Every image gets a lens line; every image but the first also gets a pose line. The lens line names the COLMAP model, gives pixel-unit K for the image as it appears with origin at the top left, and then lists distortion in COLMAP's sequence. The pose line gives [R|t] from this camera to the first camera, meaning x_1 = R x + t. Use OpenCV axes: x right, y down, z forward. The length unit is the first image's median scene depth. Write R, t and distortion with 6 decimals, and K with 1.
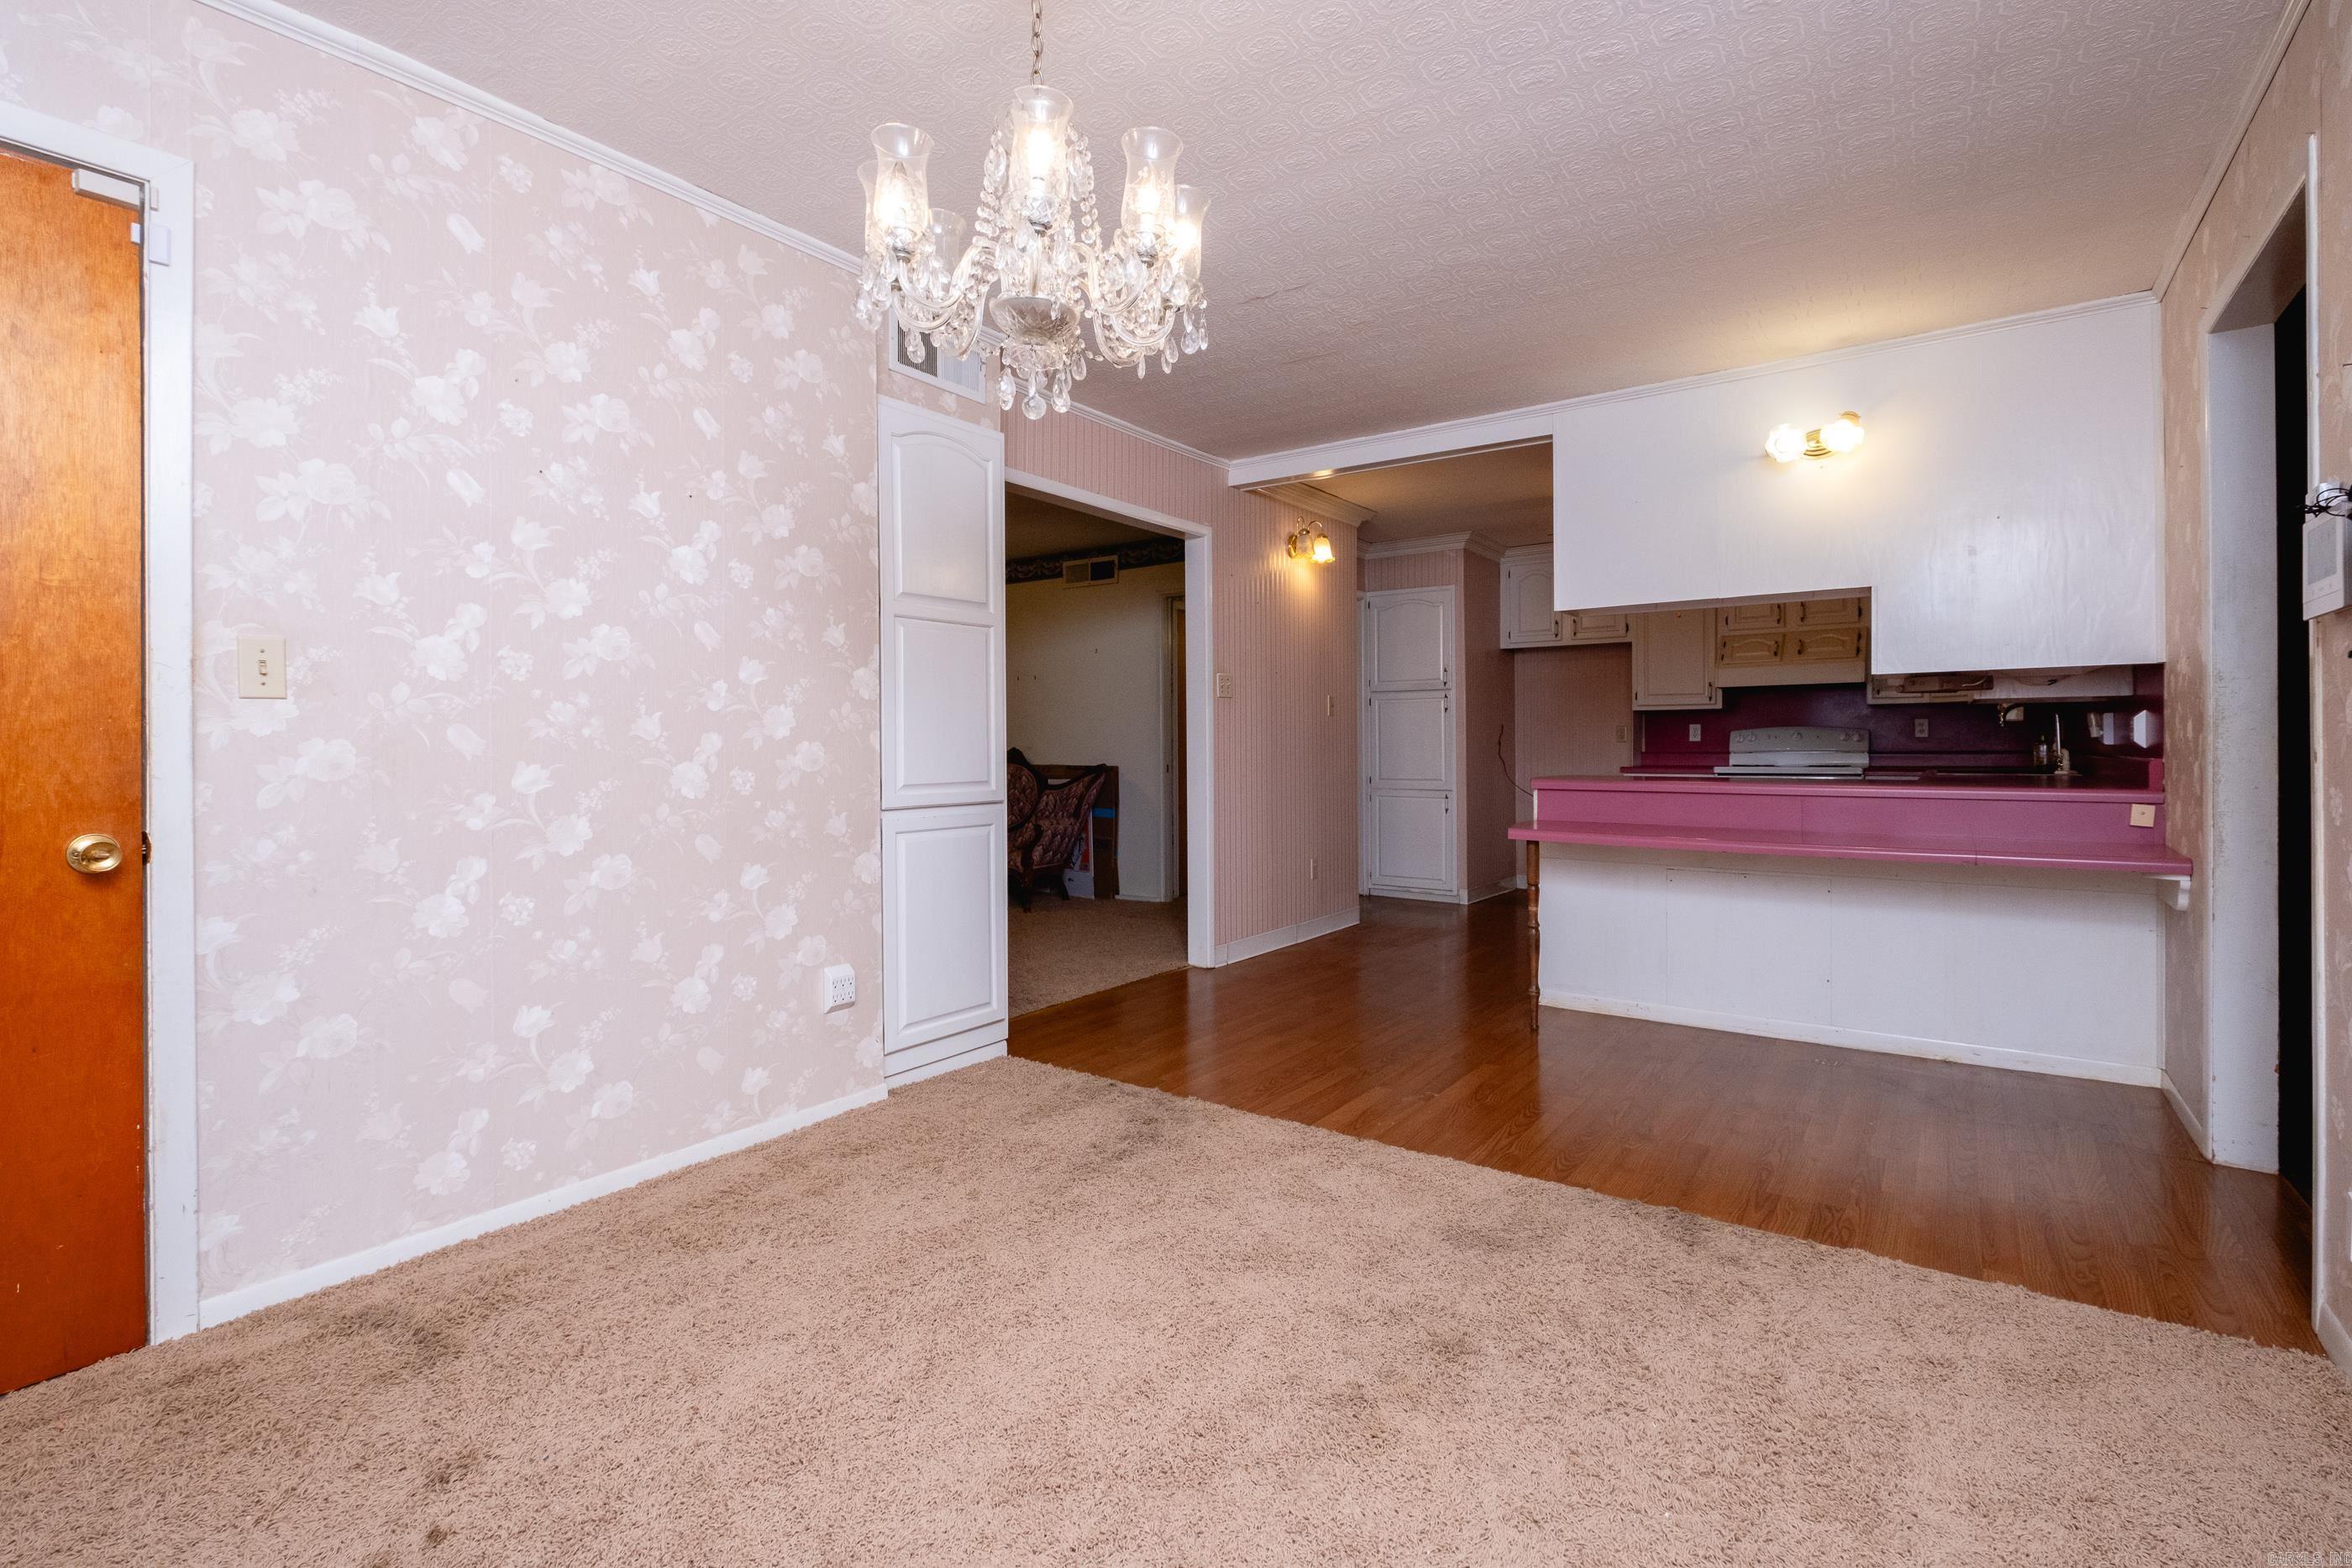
lens RADIAL K [[1062.3, 0, 1166.2], [0, 1062.3, 750.8], [0, 0, 1]] dist [0.005715, -0.004379]
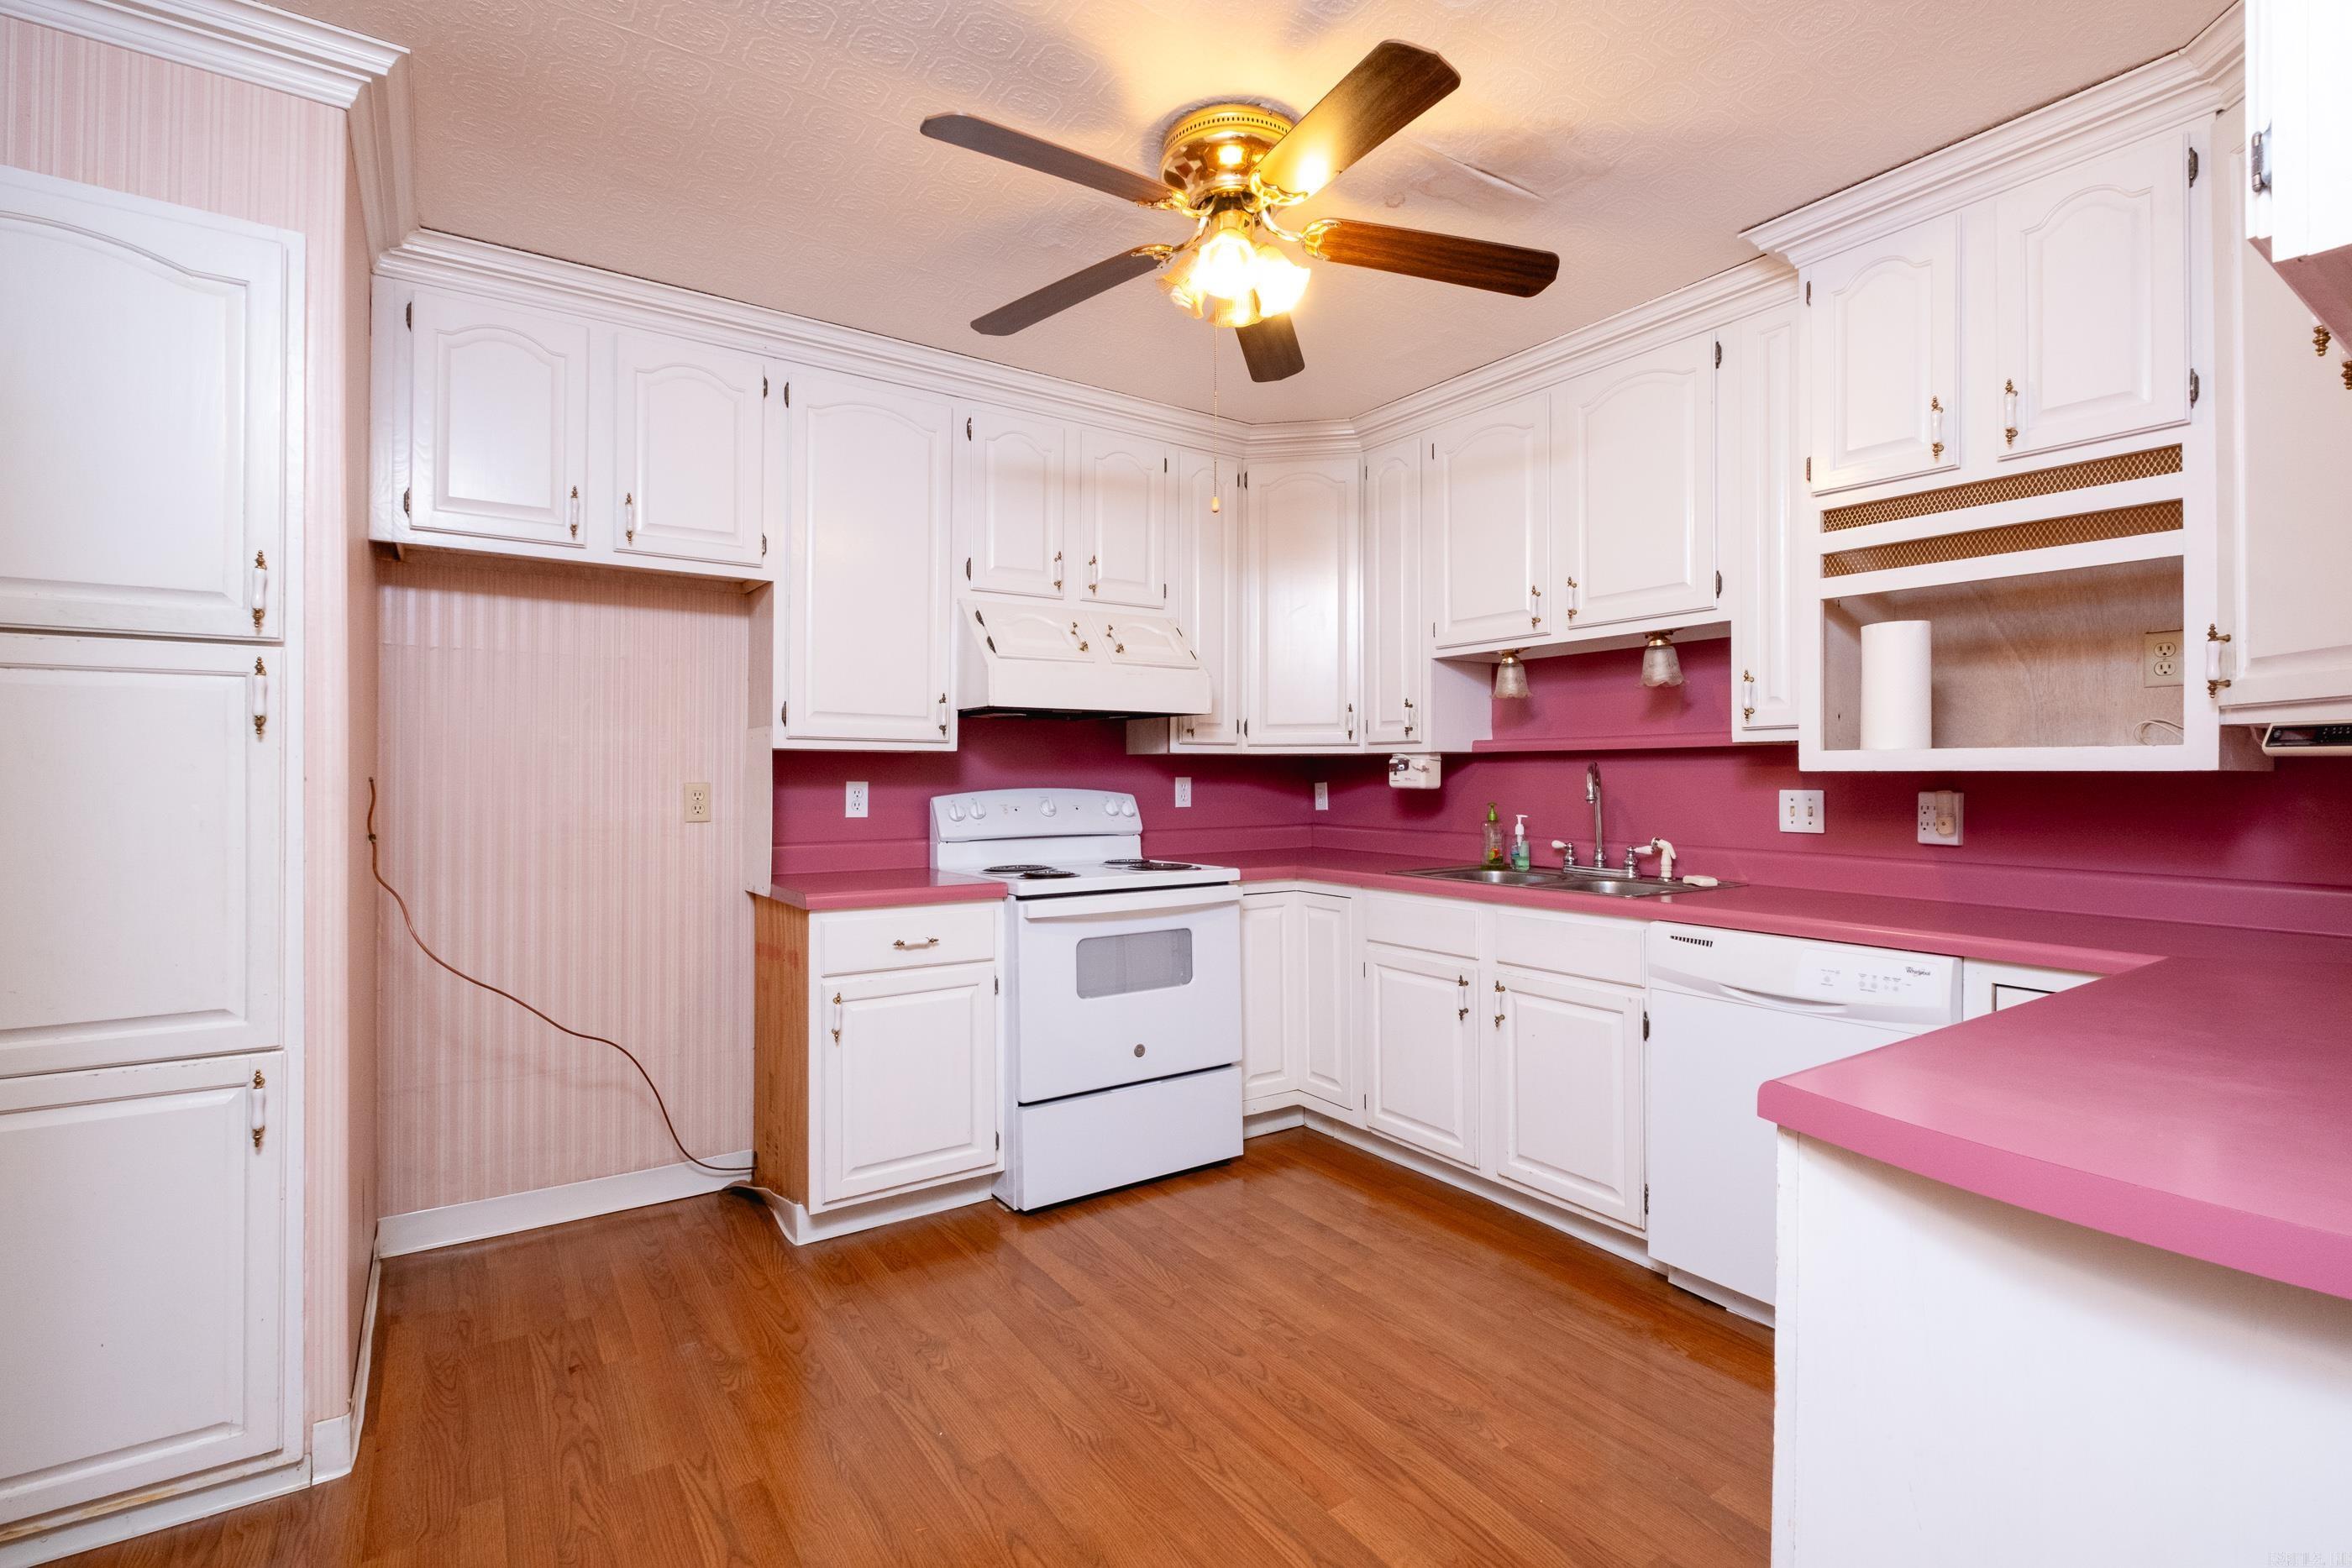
lens RADIAL K [[1062.3, 0, 1177.1], [0, 1062.3, 770.8], [0, 0, 1]] dist [0.005715, -0.004379]
pose [[0.333873, 0.008880, 0.942576, 0.107290], [0.000946, 0.999952, -0.009755, -0.026381], [-0.942618, 0.004149, 0.333849, 0.752949]]
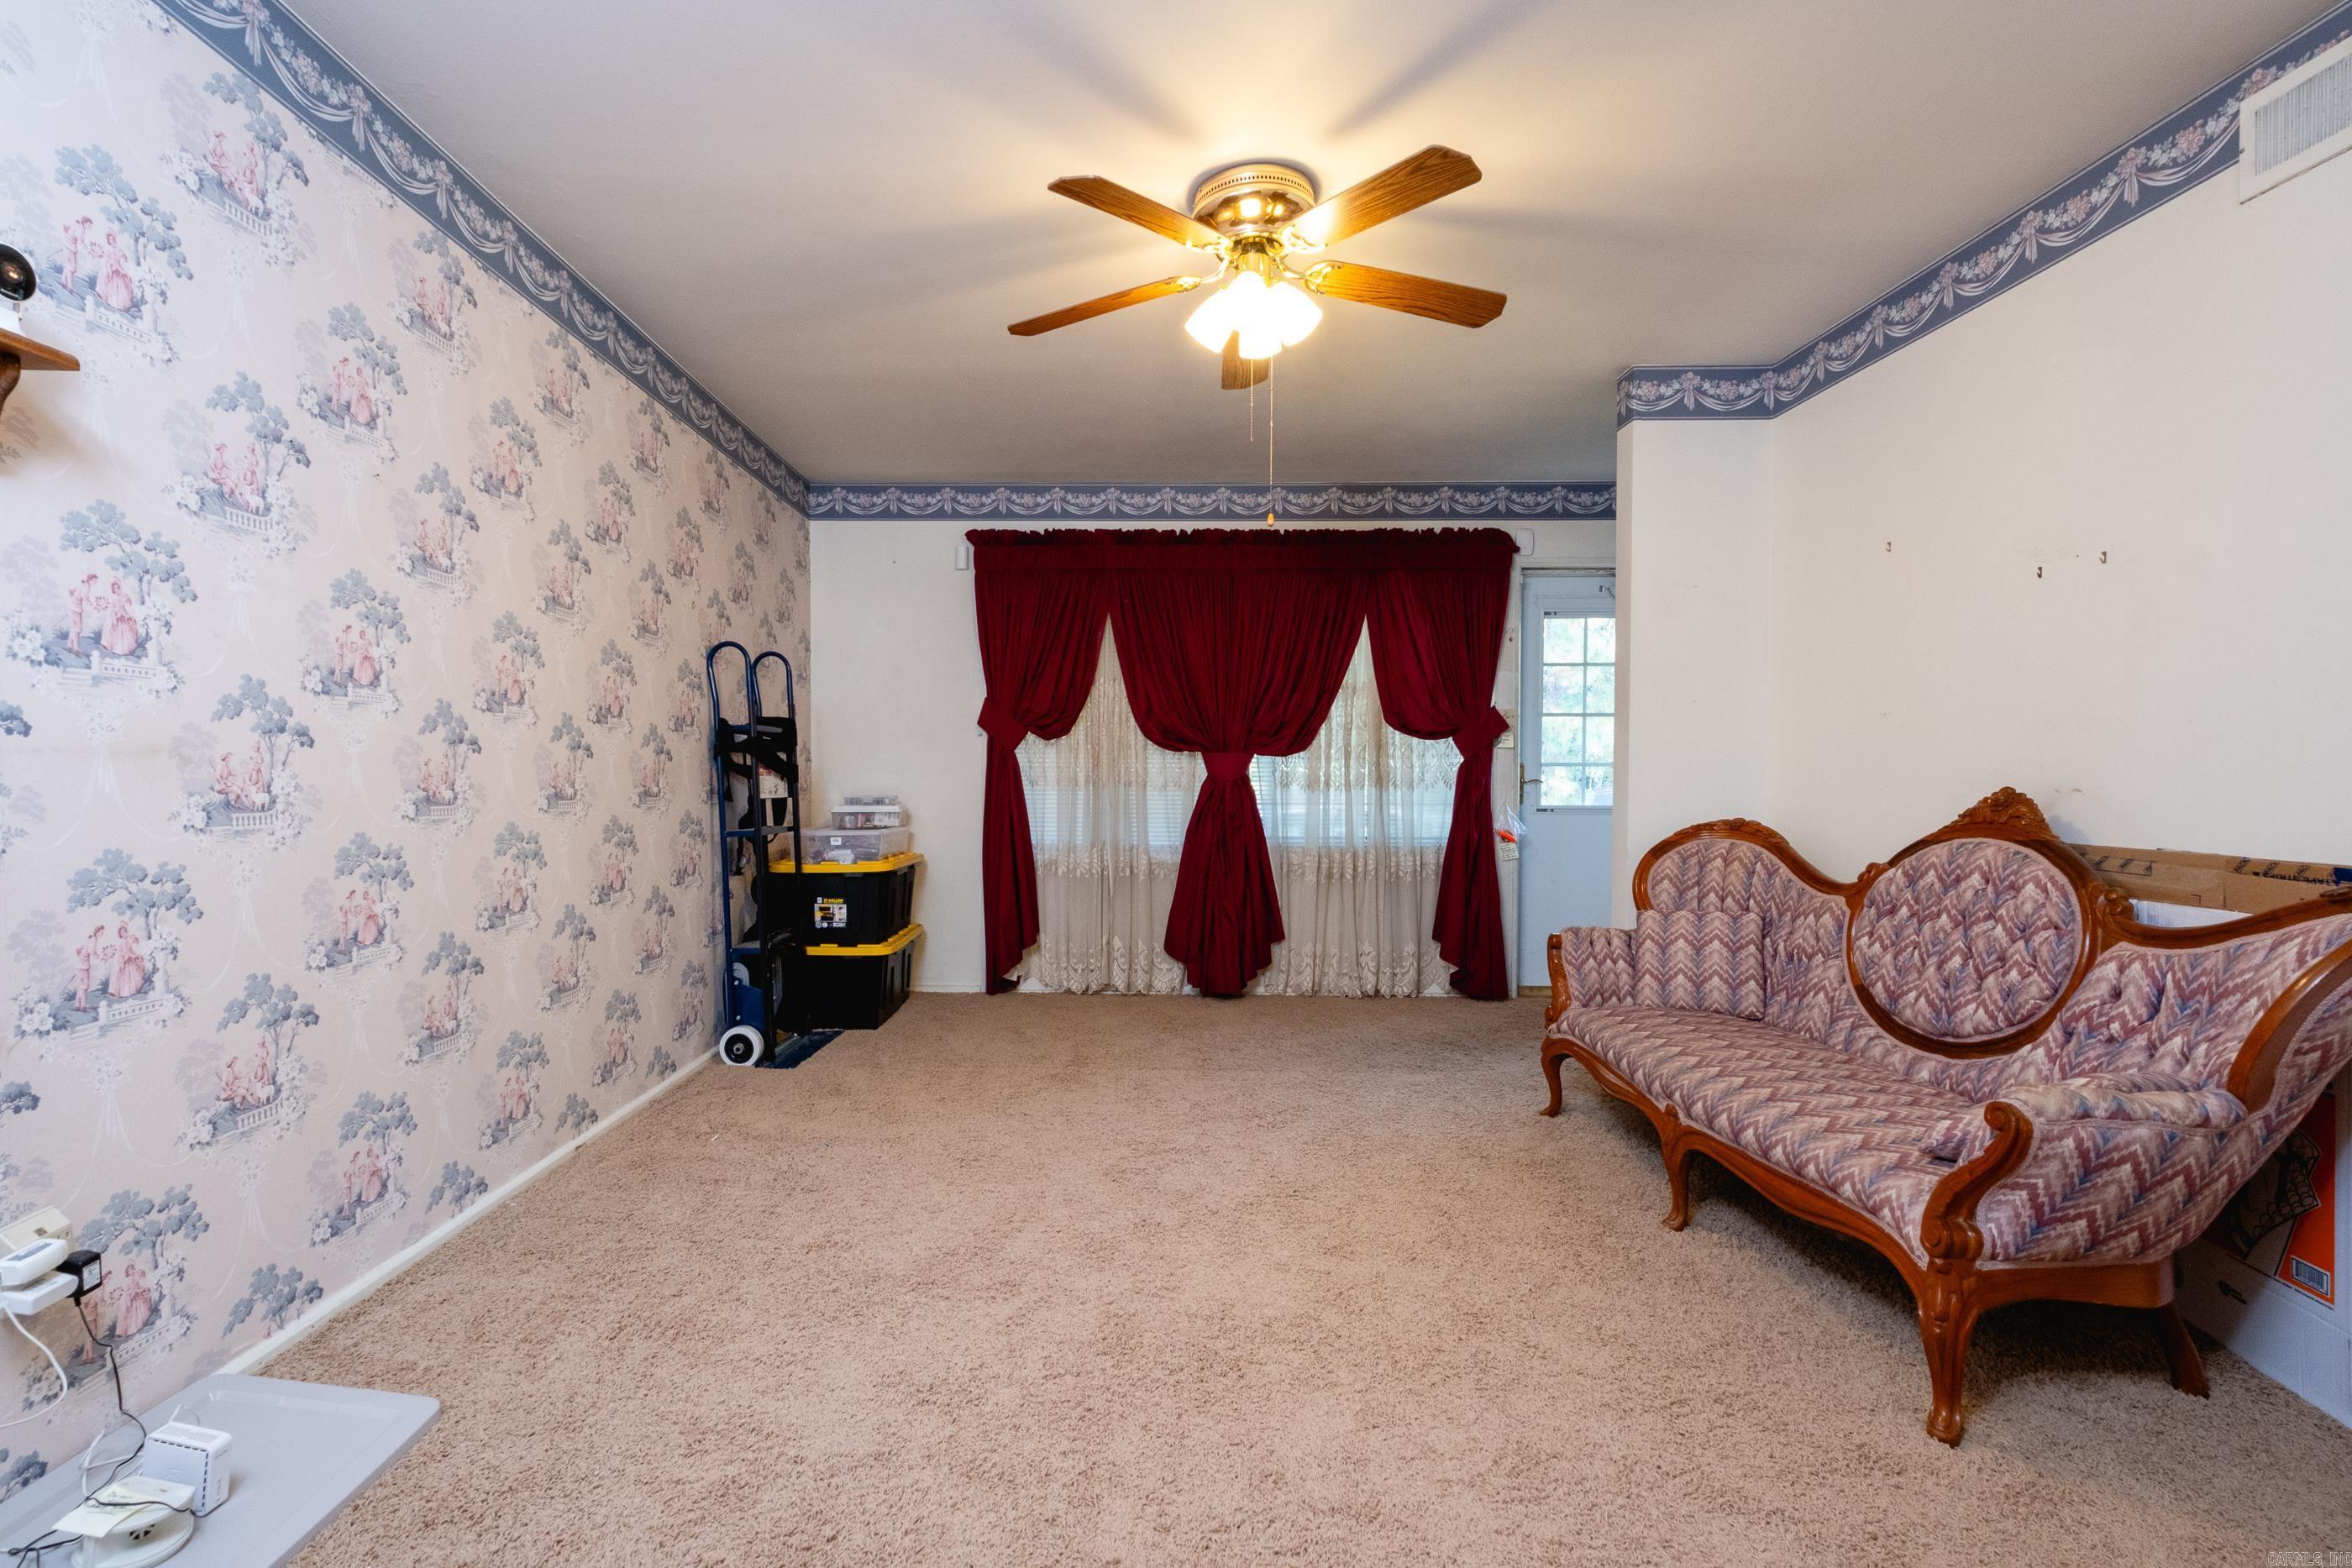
lens RADIAL K [[1062.3, 0, 1105.6], [0, 1062.3, 802.4], [0, 0, 1]] dist [0.005715, -0.004379]
pose [[0.562854, 0.028715, -0.826057, -0.035543], [-0.012396, 0.999577, 0.026301, -0.004685], [0.826463, -0.004564, 0.562972, 0.683894]]
